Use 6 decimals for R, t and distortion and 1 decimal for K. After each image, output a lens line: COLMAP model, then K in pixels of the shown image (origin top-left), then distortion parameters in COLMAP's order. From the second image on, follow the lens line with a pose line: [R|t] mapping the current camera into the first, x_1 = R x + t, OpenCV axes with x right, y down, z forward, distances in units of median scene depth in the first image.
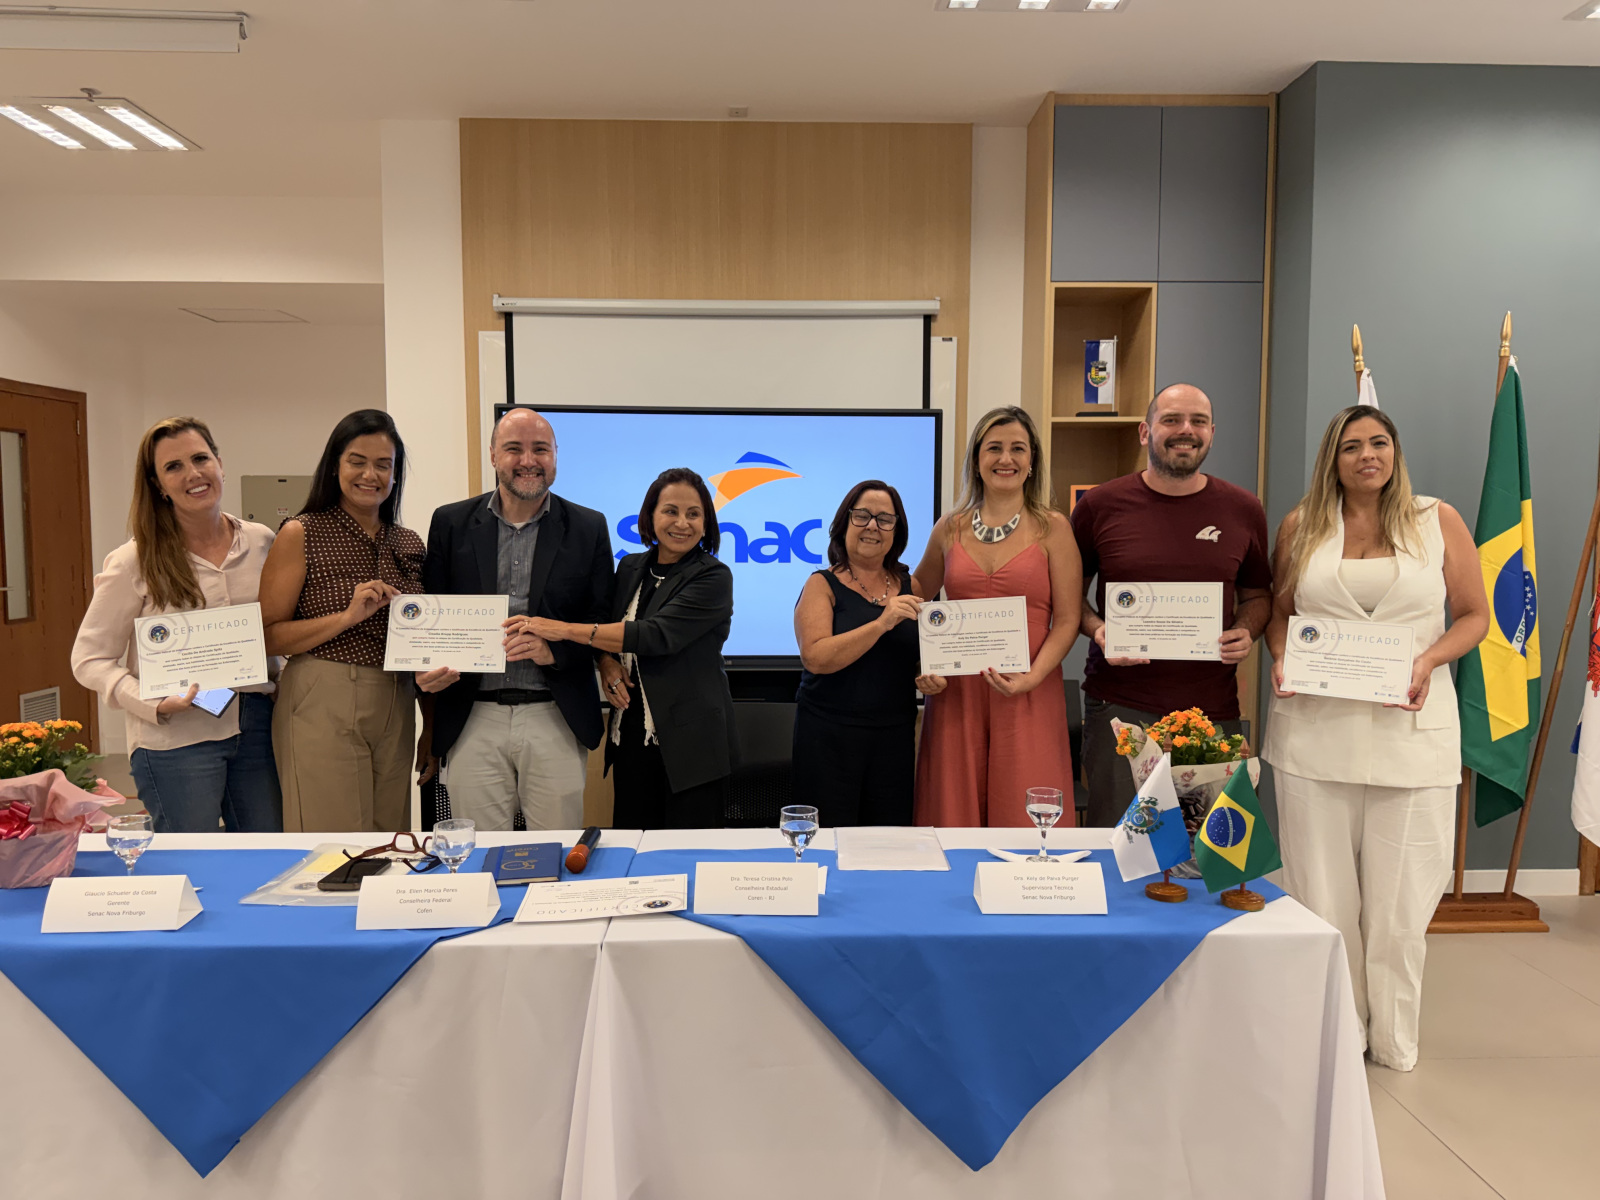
lens RADIAL K [[1134.3, 0, 800.0], [0, 1134.3, 600.0], [0, 0, 1]] dist [0.108345, -0.173637]
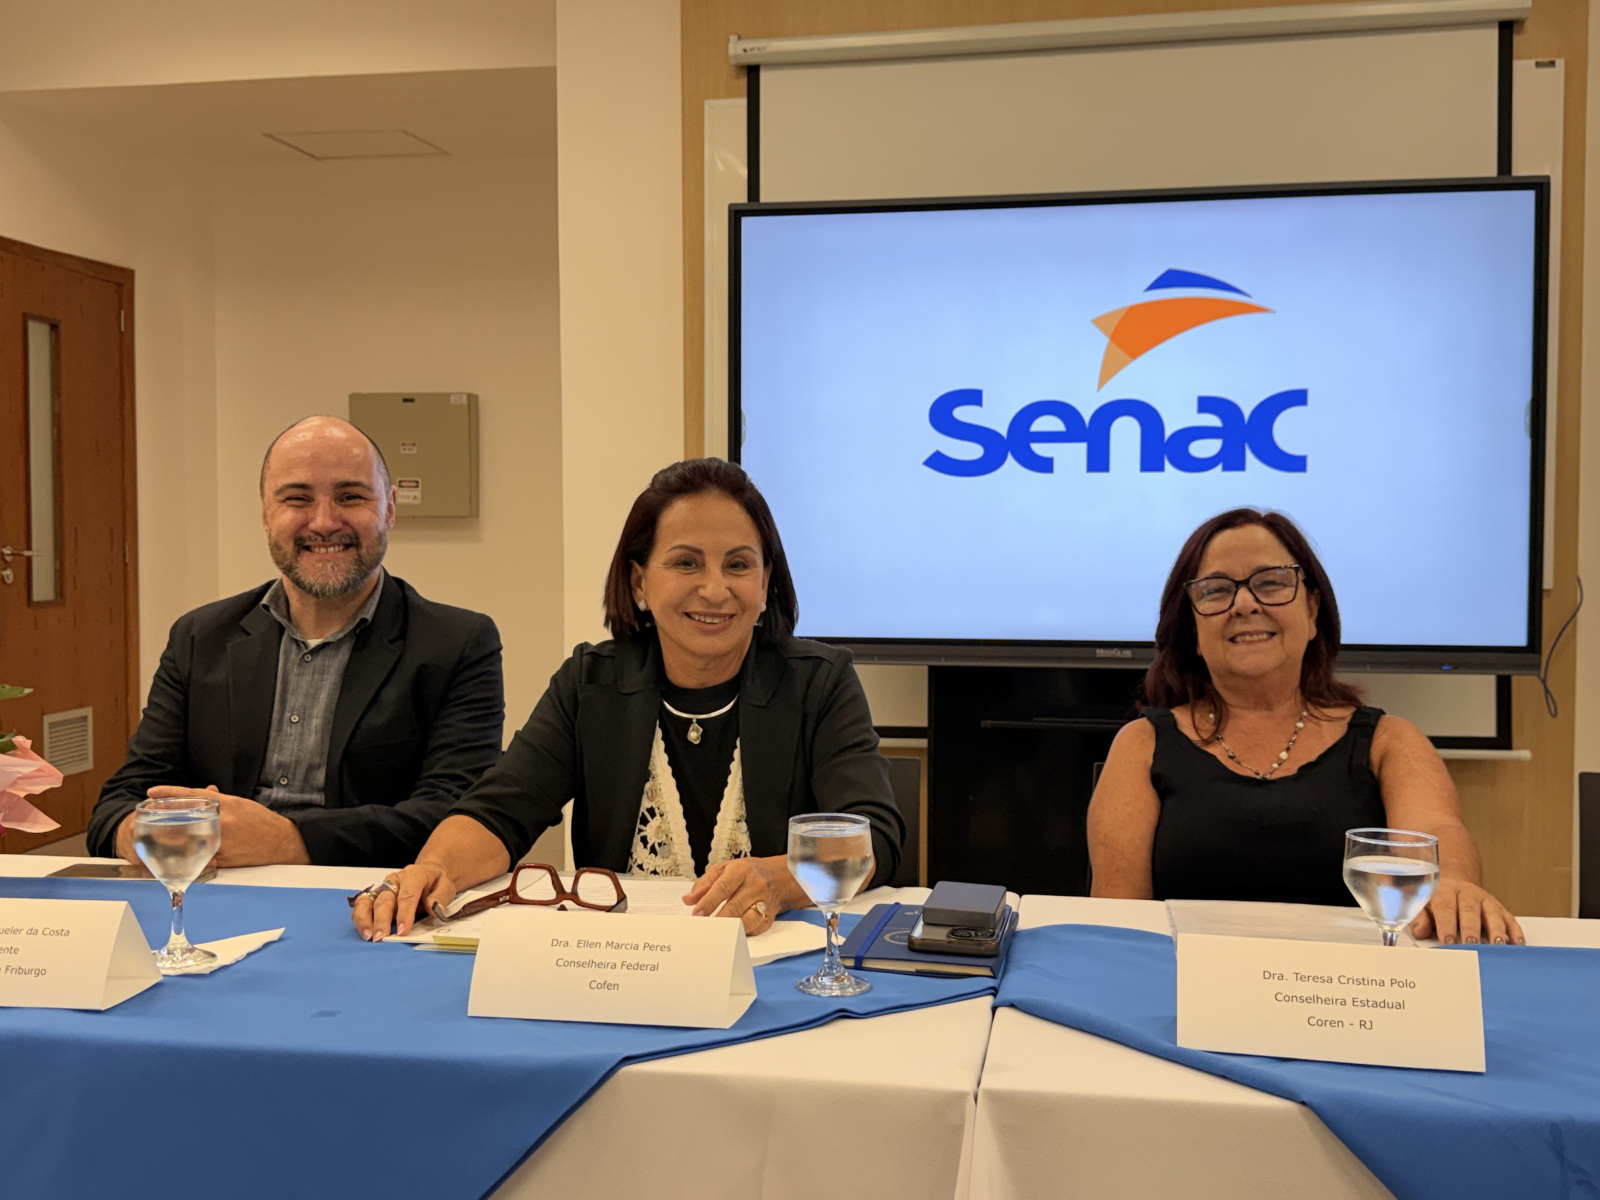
lens RADIAL K [[1723.1, 0, 800.0], [0, 1723.1, 600.0], [0, 0, 1]] dist [0.189390, -0.413197]
pose [[0.977617, 0.006713, -0.210287, -0.046008], [-0.012694, 0.999552, -0.027105, 0.061036], [0.210011, 0.029167, 0.977264, 0.154205]]
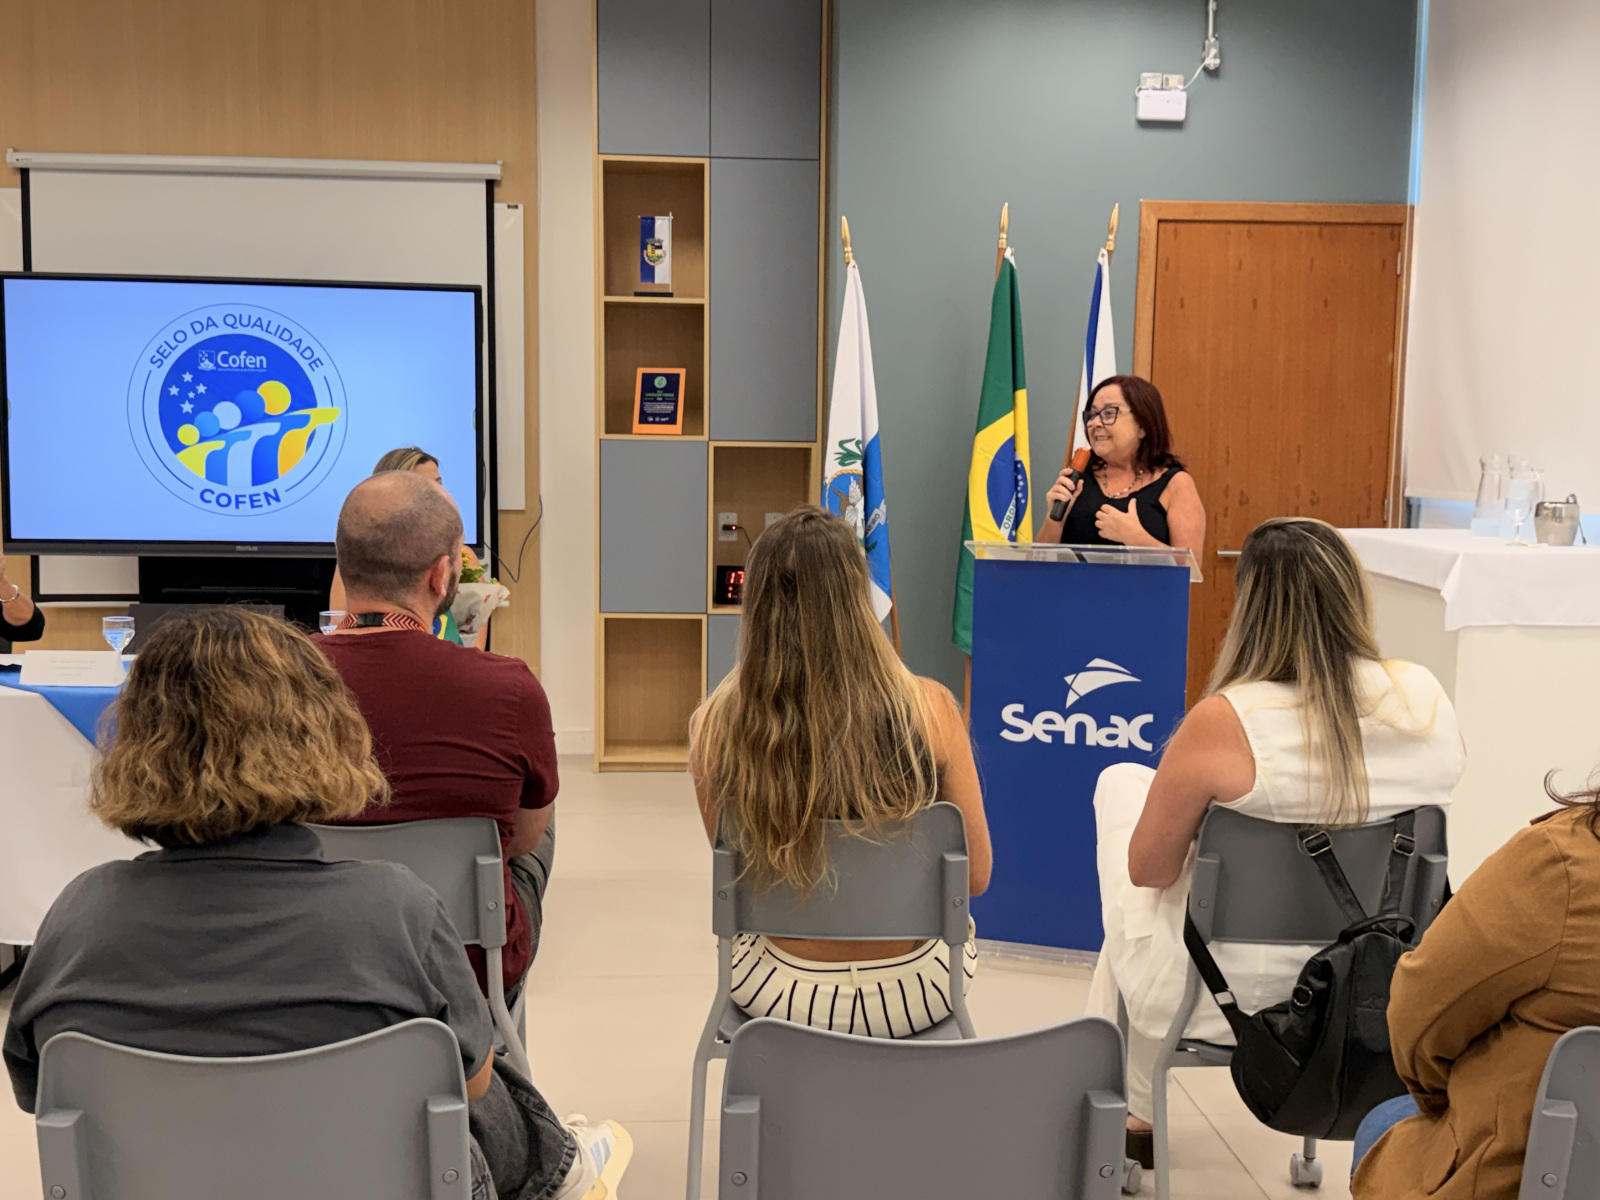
lens RADIAL K [[1758.6, 0, 800.0], [0, 1758.6, 600.0], [0, 0, 1]] dist [0.212657, -0.511618]
pose [[0.998764, 0.006466, 0.049284, 0.358502], [-0.008448, 0.999160, 0.040110, 0.038868], [-0.048984, -0.040477, 0.997979, -0.579842]]
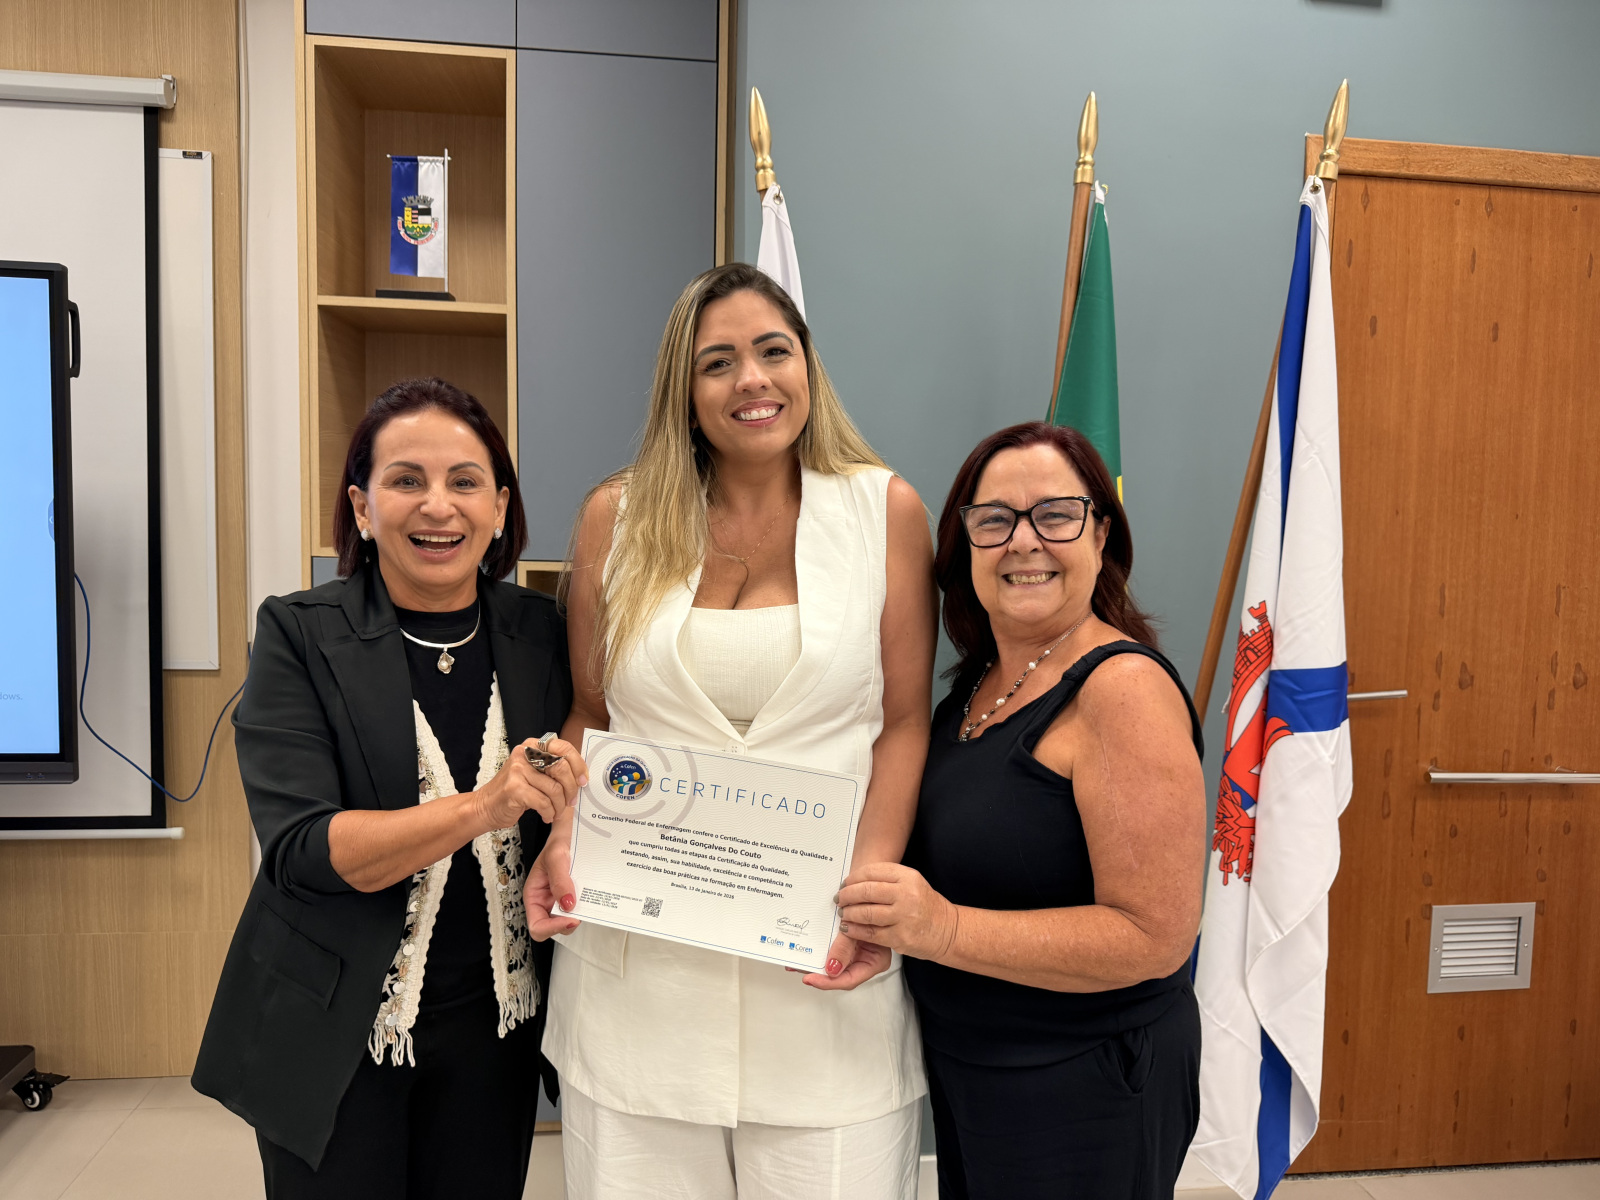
lens RADIAL K [[1159.2, 0, 799.0], [0, 1159.2, 604.6], [0, 0, 1]] dist [-0.003327, -0.001348]
pose [[0.995301, 0.015918, 0.095514, 0.447433], [-0.018080, 0.999599, 0.021812, -0.039616], [-0.095129, -0.023436, 0.995189, 0.513846]]
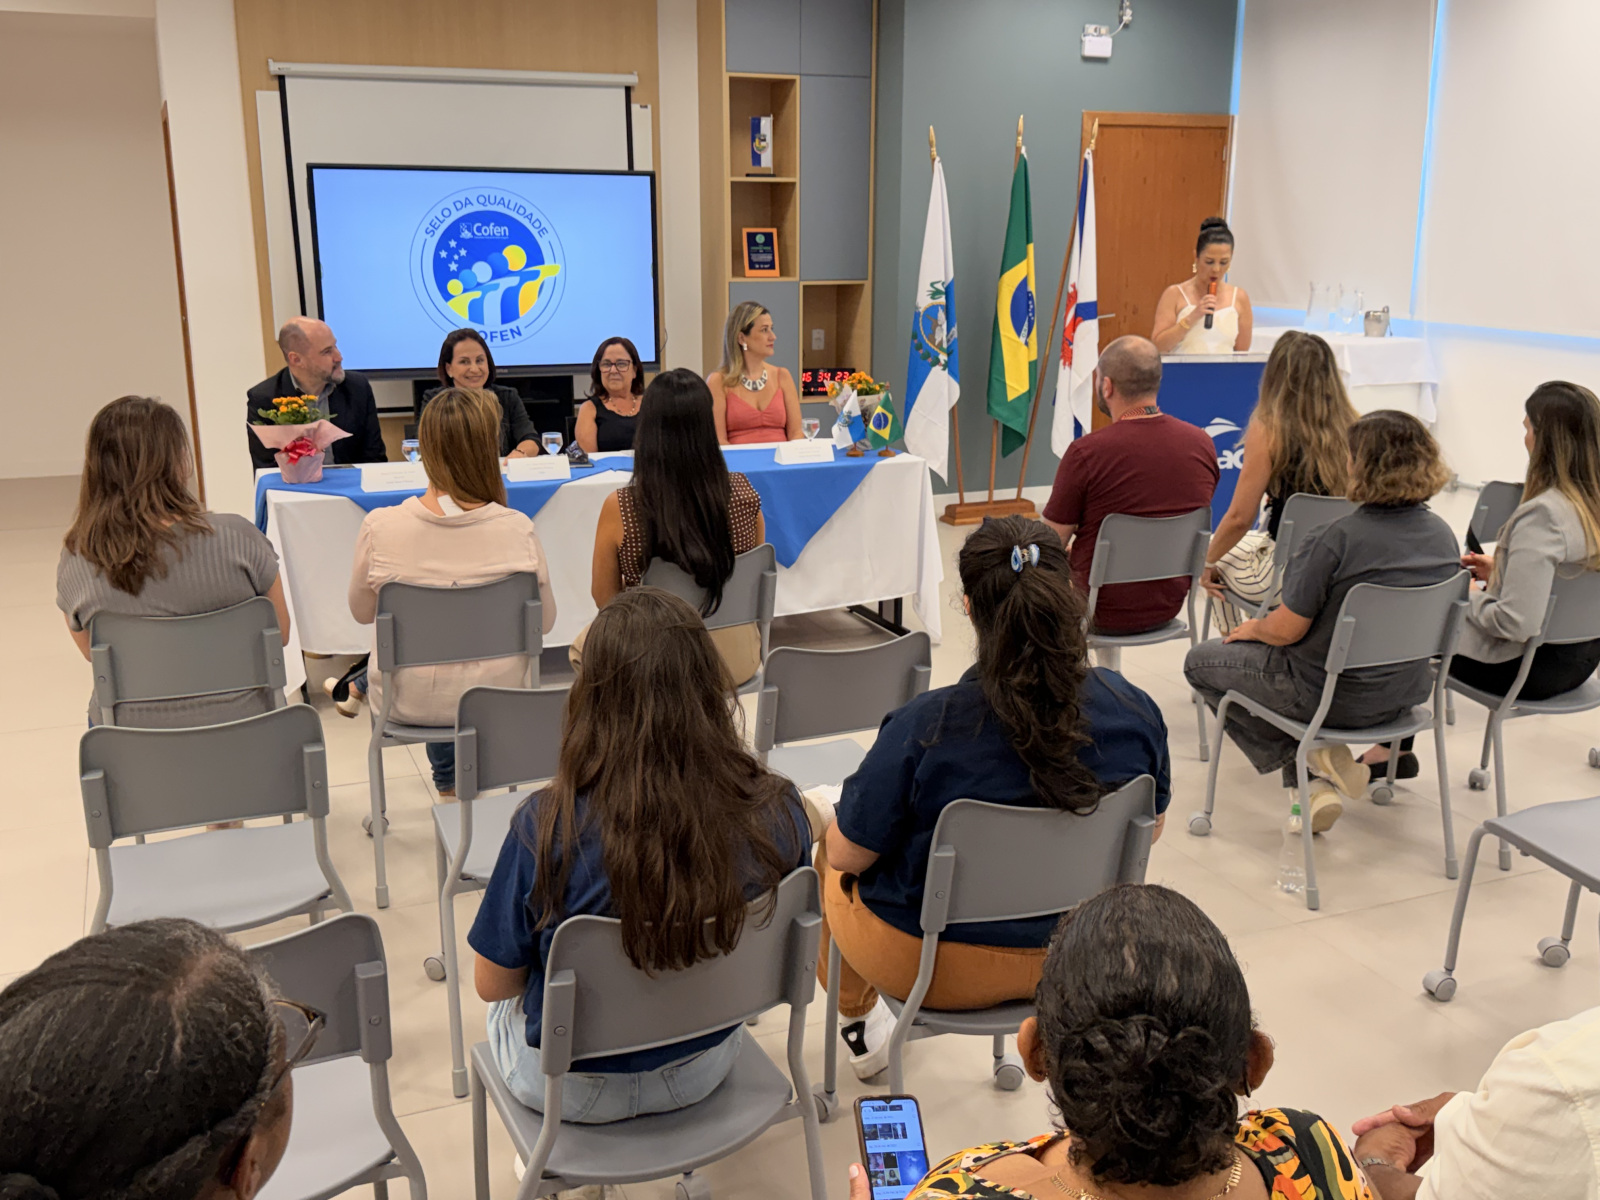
lens RADIAL K [[1515.0, 0, 805.6], [0, 1515.0, 604.3], [0, 0, 1]] dist [0.209224, -0.520696]
pose [[0.932081, -0.089402, 0.351046, -0.431760], [0.021573, 0.981047, 0.192567, -0.014694], [-0.361608, -0.171915, 0.916343, -0.890026]]
